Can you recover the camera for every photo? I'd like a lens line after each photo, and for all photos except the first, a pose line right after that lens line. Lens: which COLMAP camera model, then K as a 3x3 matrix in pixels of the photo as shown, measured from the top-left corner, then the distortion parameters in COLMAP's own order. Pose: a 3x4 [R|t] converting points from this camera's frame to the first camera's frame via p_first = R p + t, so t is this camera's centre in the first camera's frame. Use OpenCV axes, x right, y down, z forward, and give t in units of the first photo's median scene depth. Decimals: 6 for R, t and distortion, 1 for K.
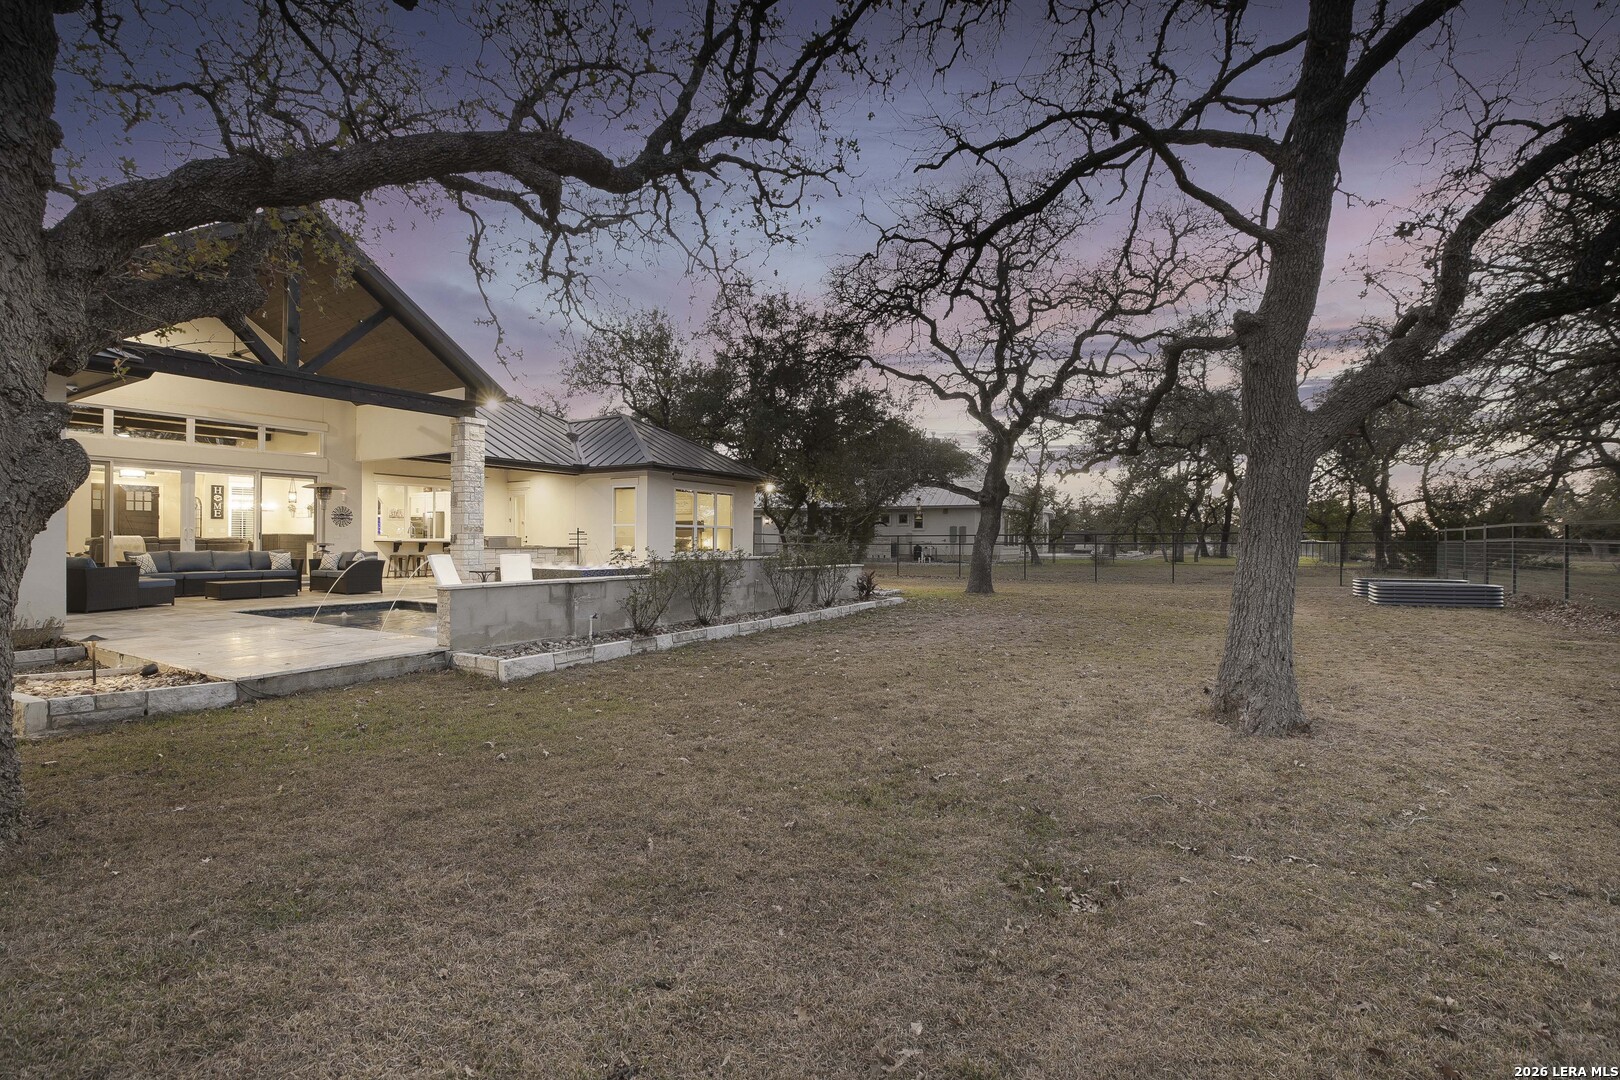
lens RADIAL K [[741.0, 0, 811.9], [0, 741.0, 543.7], [0, 0, 1]] dist [-0.042254, 0.012006]
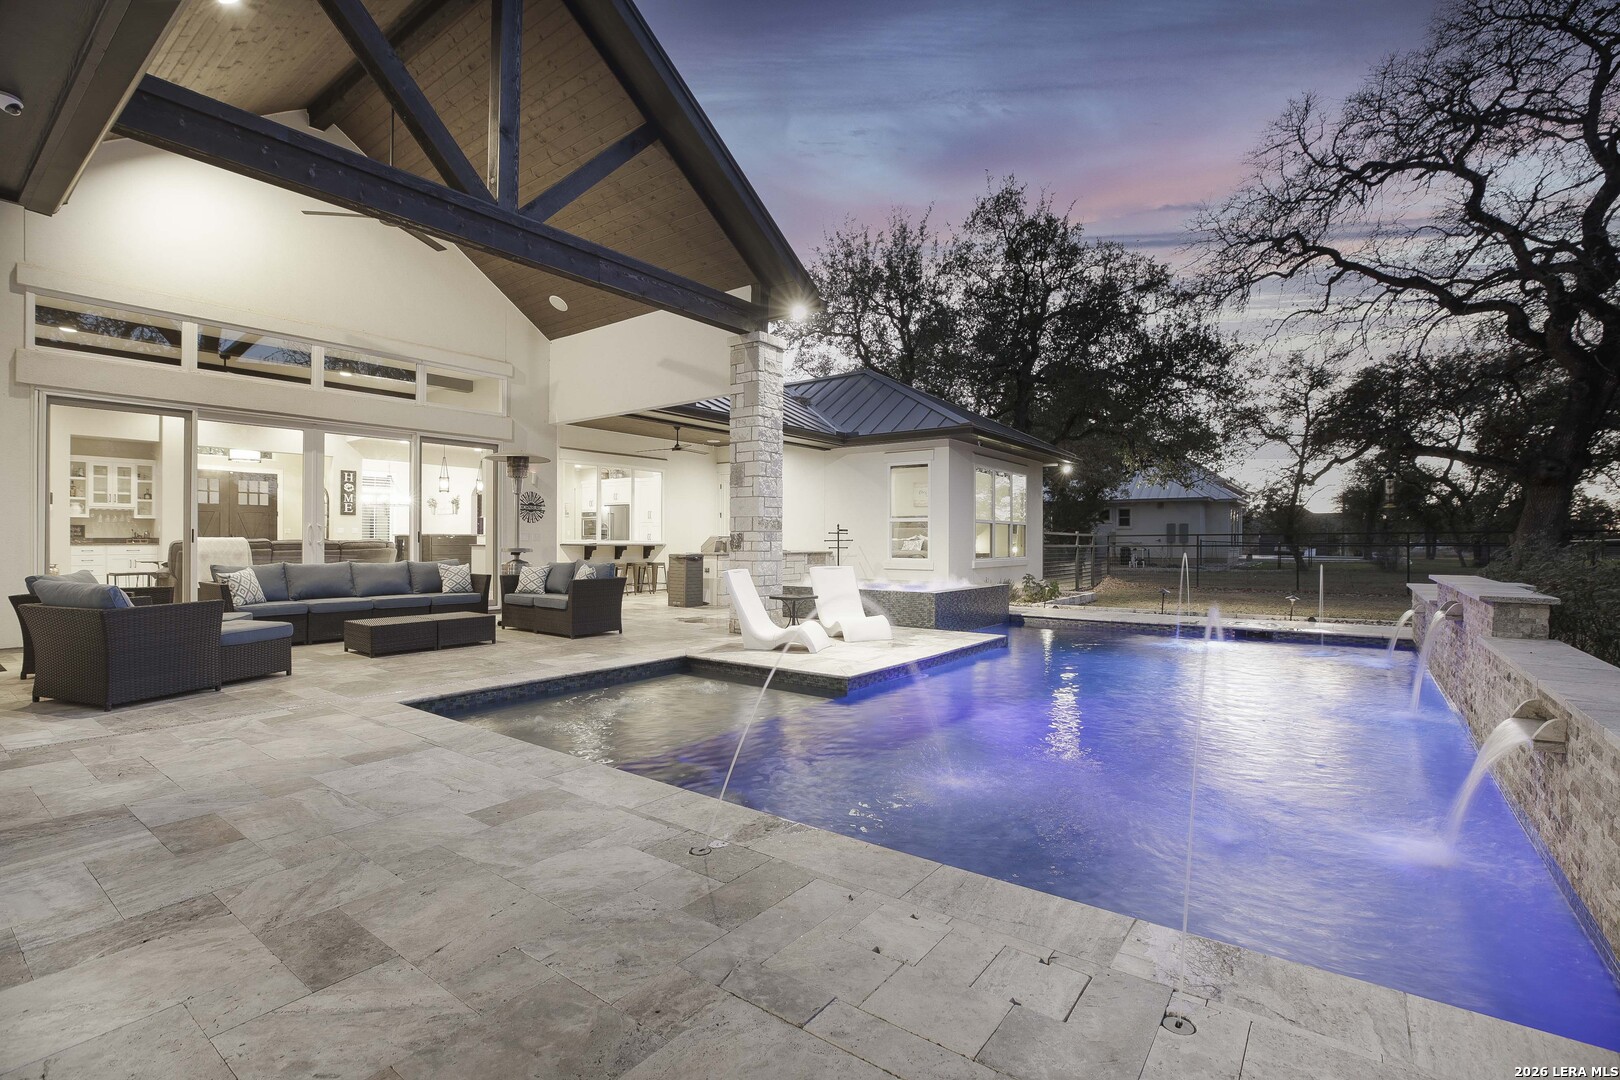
lens RADIAL K [[741.0, 0, 811.2], [0, 741.0, 541.4], [0, 0, 1]] dist [-0.042254, 0.012006]
pose [[0.993950, -0.002849, -0.109801, -0.353651], [0.002379, 0.999987, -0.004410, -0.003431], [0.109812, 0.004122, 0.993944, 0.406755]]
